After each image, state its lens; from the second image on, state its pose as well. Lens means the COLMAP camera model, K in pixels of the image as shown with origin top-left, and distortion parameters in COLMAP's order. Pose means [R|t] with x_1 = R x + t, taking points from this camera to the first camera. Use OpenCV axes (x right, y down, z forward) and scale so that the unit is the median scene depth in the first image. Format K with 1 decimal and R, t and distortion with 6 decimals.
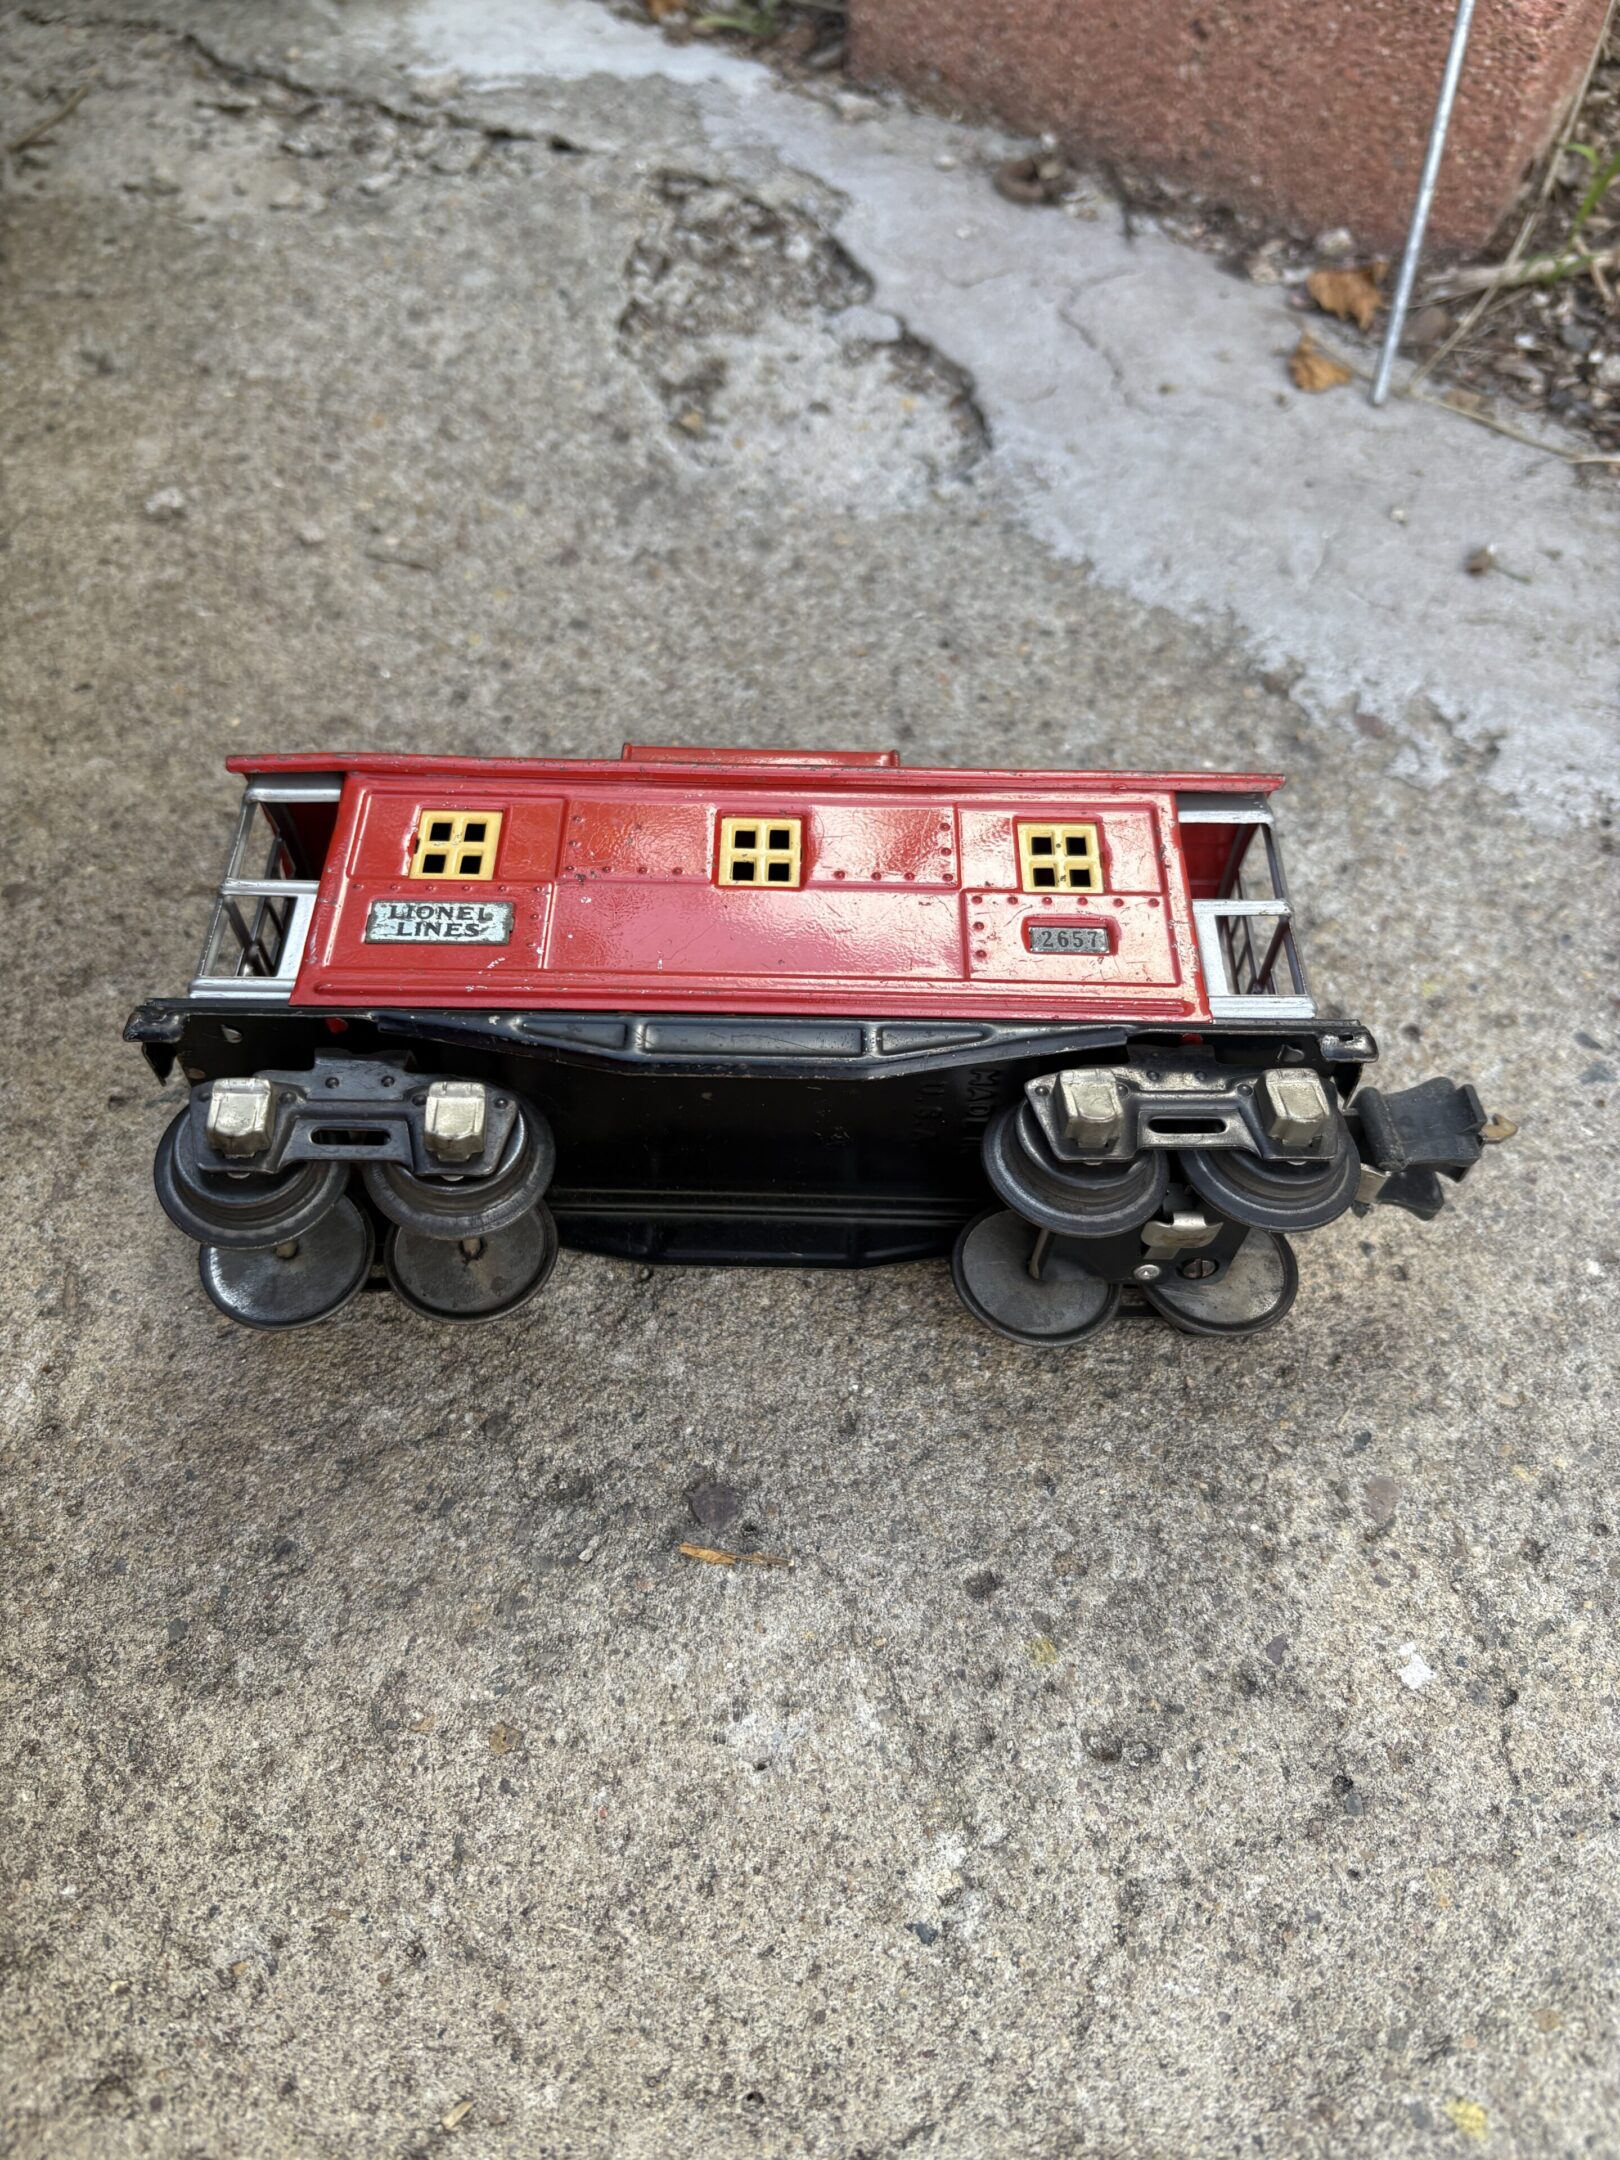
lens RADIAL K [[1695.0, 0, 824.5], [0, 1695.0, 1076.1], [0, 0, 1]] dist [-0.005826, -0.010862]
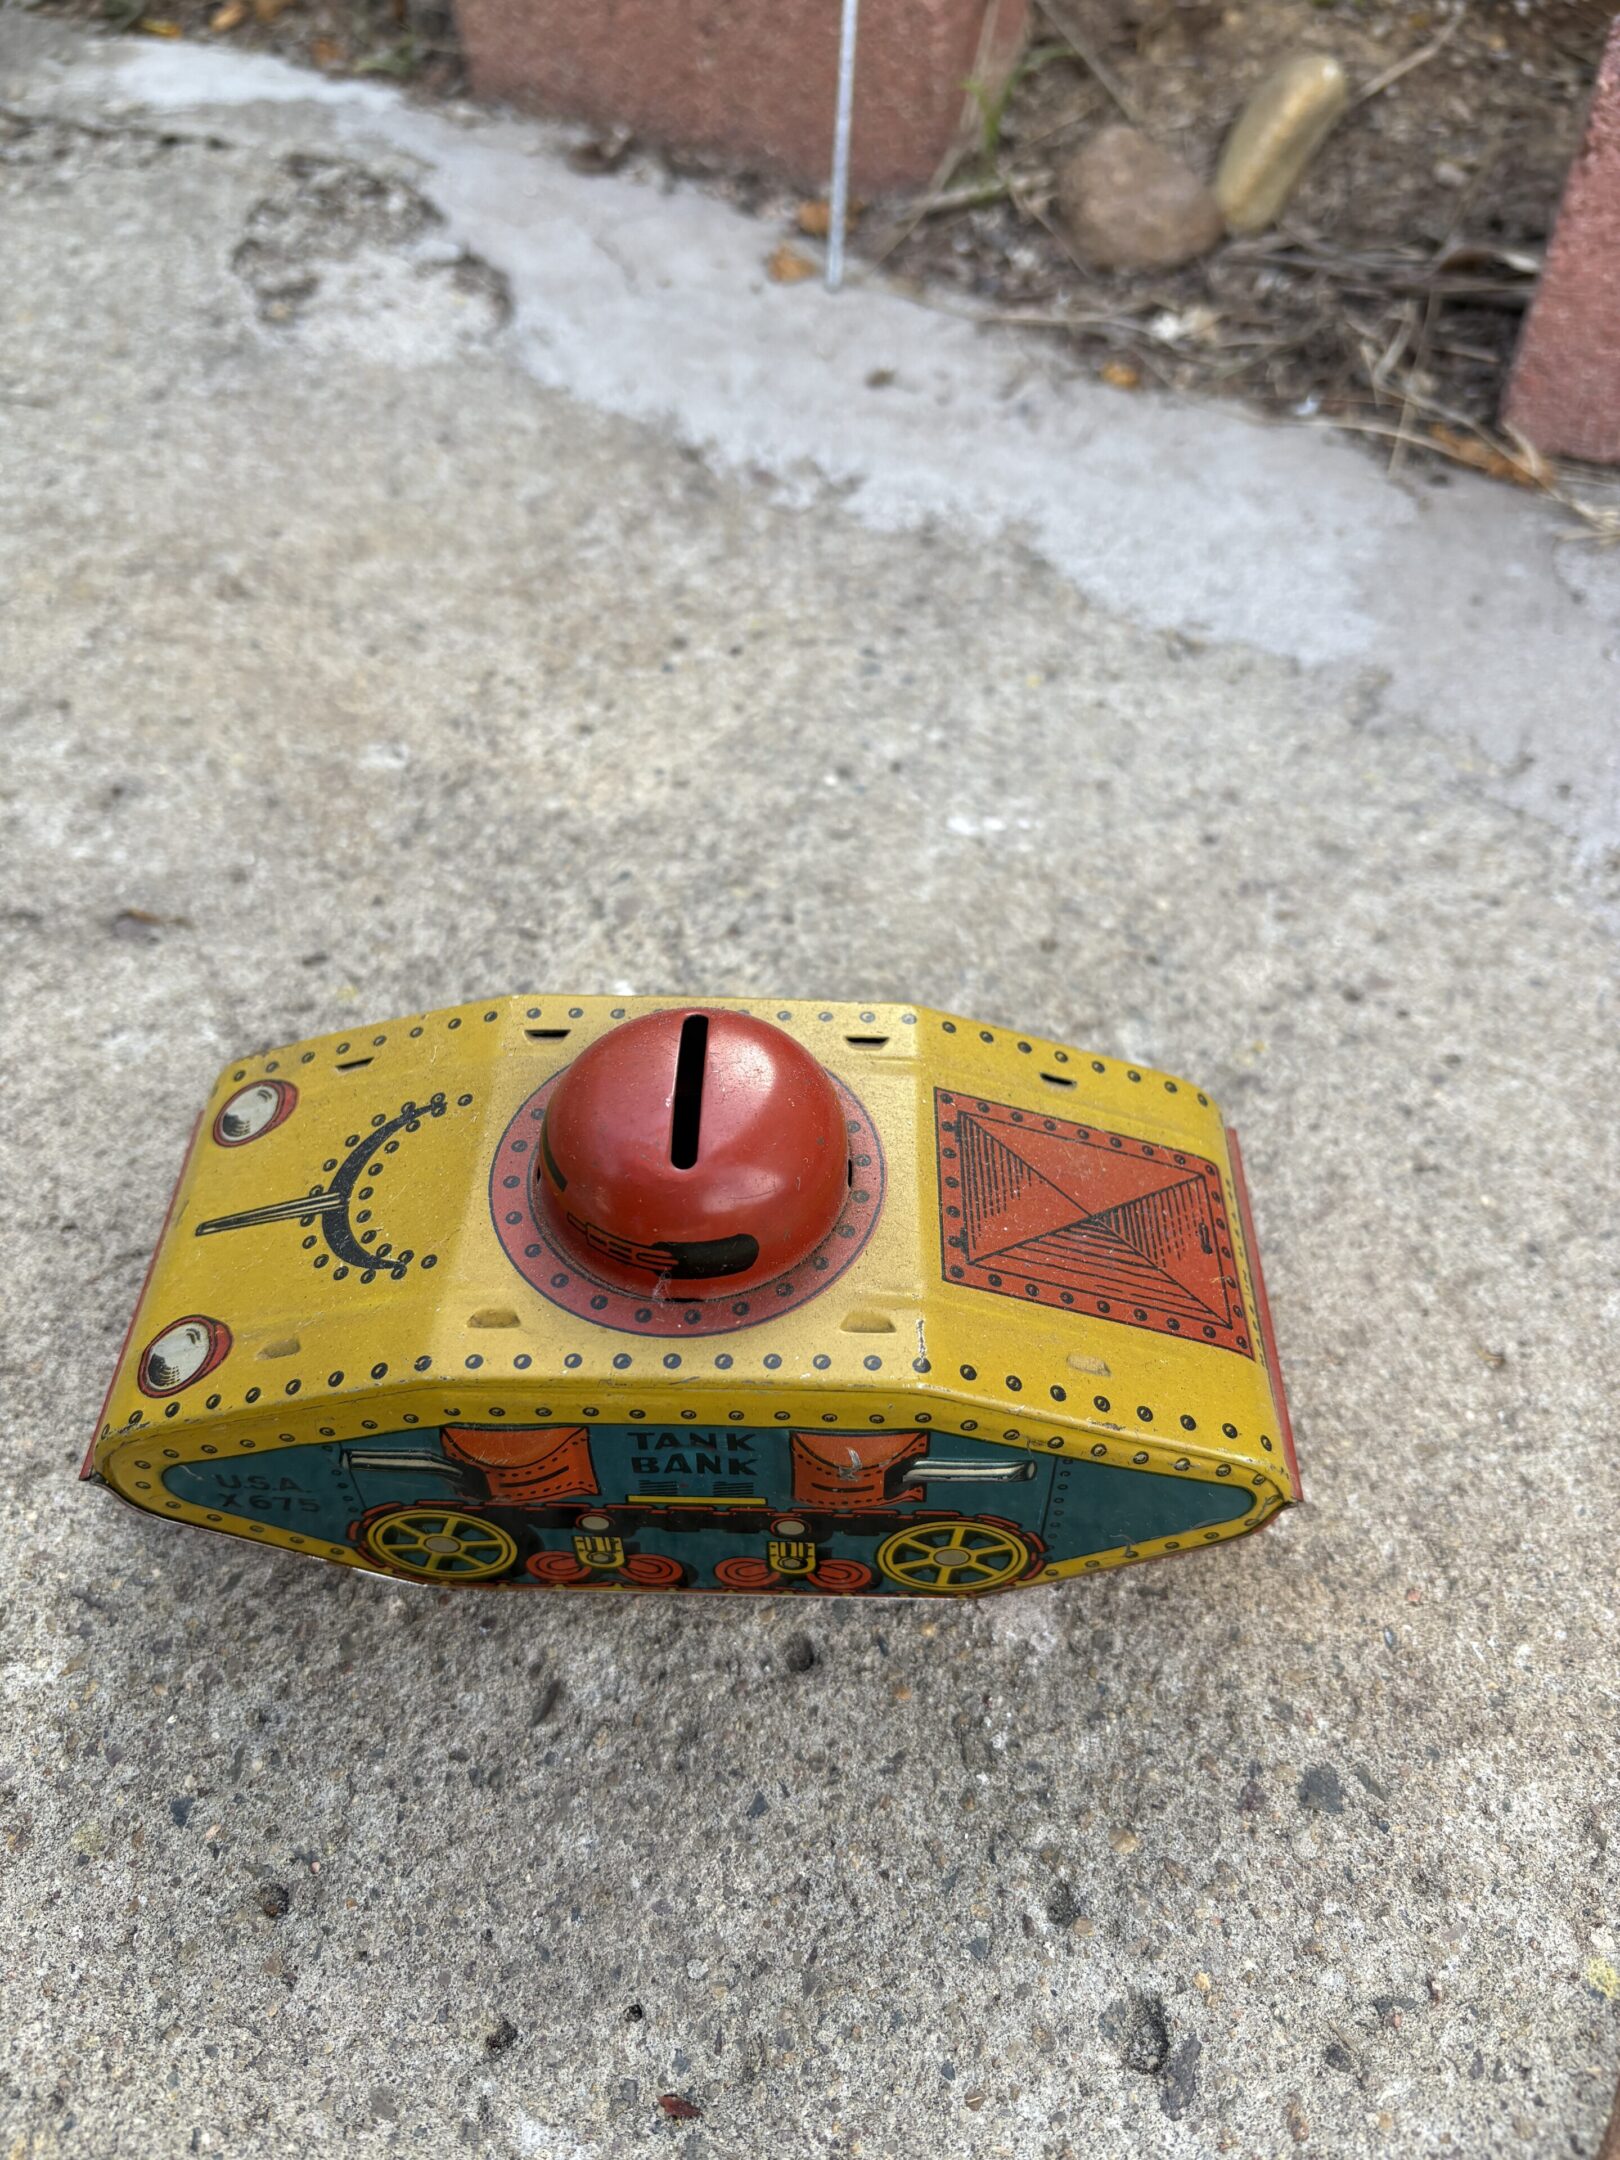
lens RADIAL K [[1695.0, 0, 813.8], [0, 1695.0, 1065.0], [0, 0, 1]] dist [-0.005826, -0.010862]
pose [[0.999023, -0.041570, 0.015015, 0.442343], [0.042894, 0.993801, -0.102563, 0.508827], [-0.010658, 0.103106, 0.994613, -0.327223]]
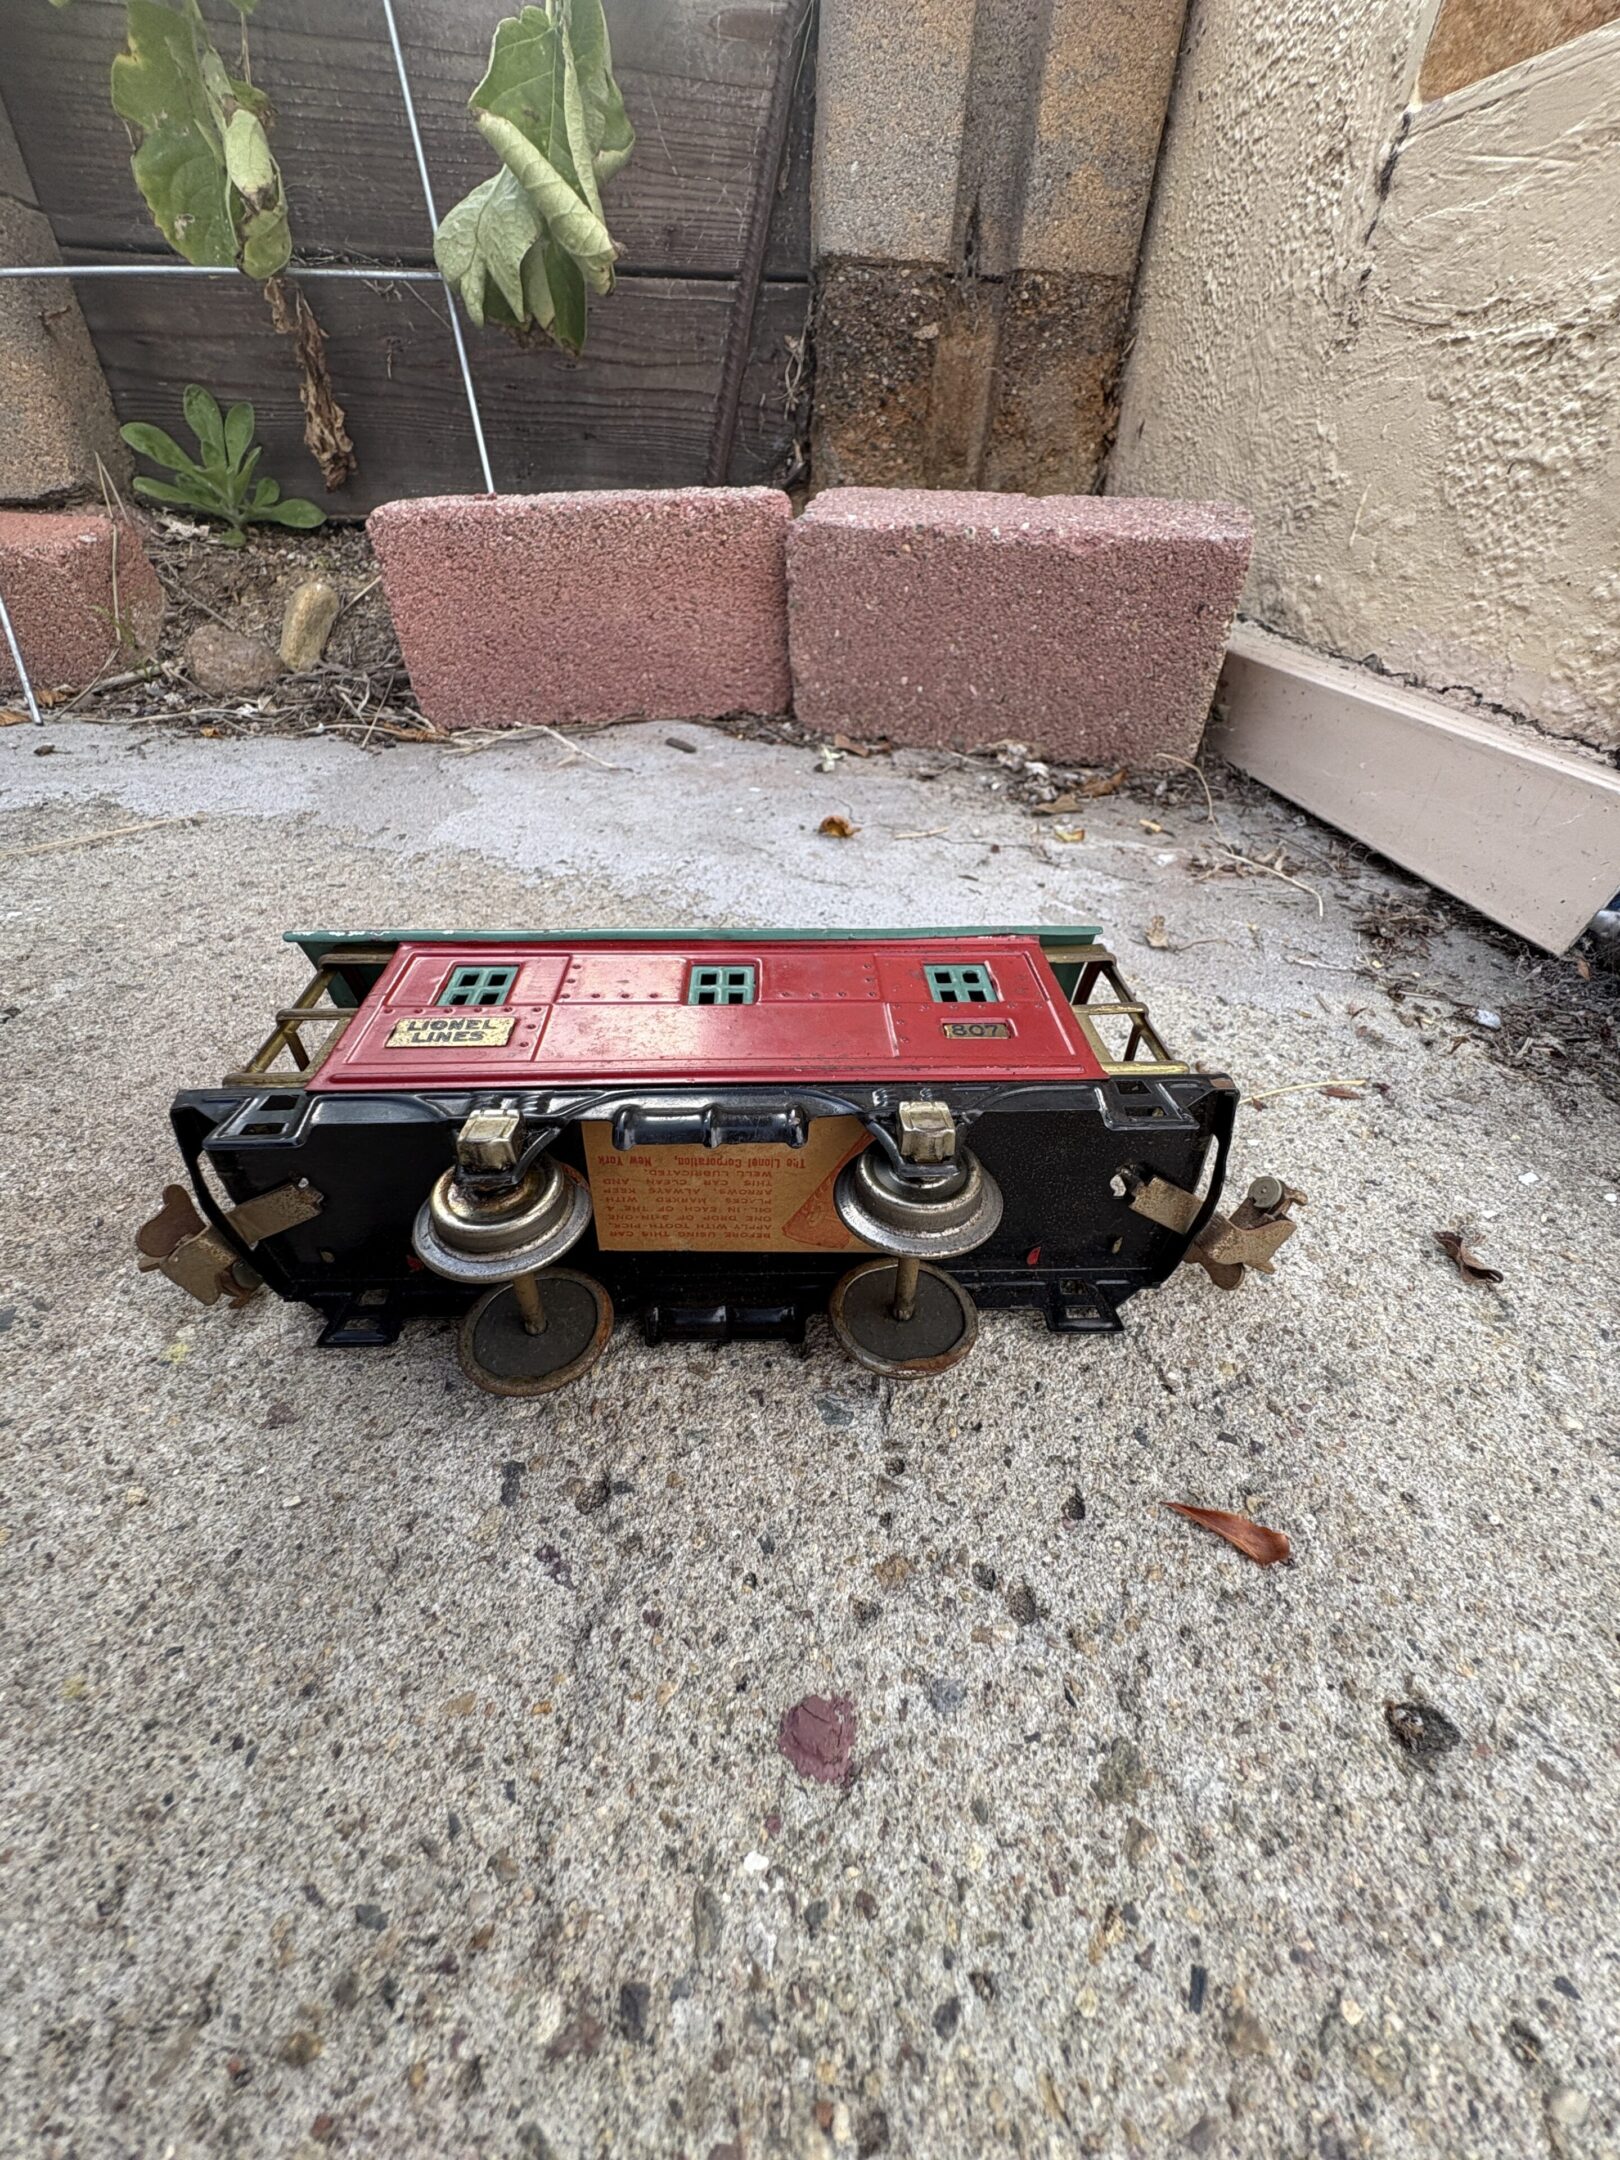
lens RADIAL K [[862.2, 0, 810.0], [0, 862.2, 1085.7], [0, 0, 1]] dist [0.000887, -0.000287]
pose [[0.874796, -0.316879, 0.366497, 1.048888], [0.401687, 0.897315, -0.182959, 1.004975], [-0.270887, 0.307268, 0.912253, -0.210289]]
